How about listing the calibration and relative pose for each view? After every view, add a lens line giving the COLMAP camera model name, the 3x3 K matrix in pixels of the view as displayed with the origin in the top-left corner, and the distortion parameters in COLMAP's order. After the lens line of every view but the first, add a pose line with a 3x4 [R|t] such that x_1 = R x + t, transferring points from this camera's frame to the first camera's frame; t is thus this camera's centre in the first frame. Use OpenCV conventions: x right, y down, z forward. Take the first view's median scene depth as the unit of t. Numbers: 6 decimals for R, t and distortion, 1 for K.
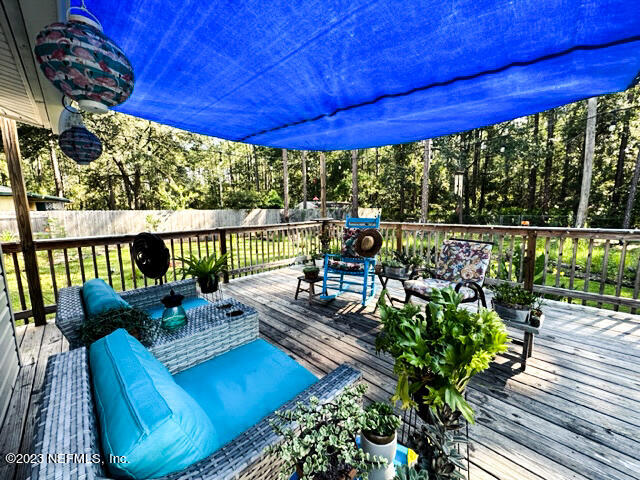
lens RADIAL K [[254.6, 0, 320.0], [0, 254.6, 240.0], [0, 0, 1]] dist [-0.001231, -0.000256]
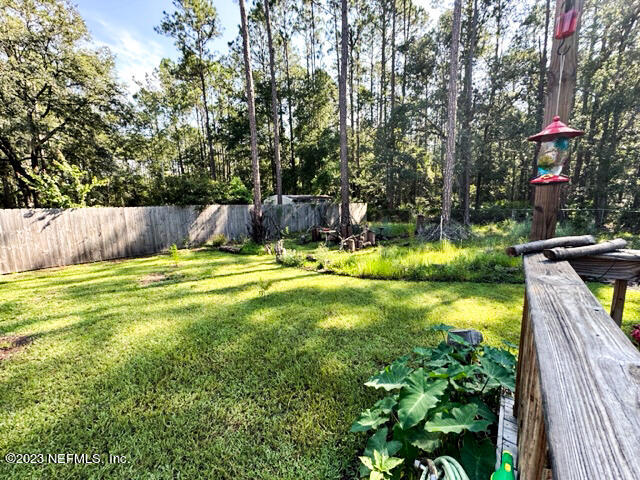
lens RADIAL K [[254.6, 0, 320.0], [0, 254.6, 240.0], [0, 0, 1]] dist [-0.001231, -0.000256]
pose [[0.988736, -0.030310, 0.146571, -0.054794], [0.027988, 0.999448, 0.017875, -0.025164], [-0.147032, -0.013572, 0.989039, 0.222710]]
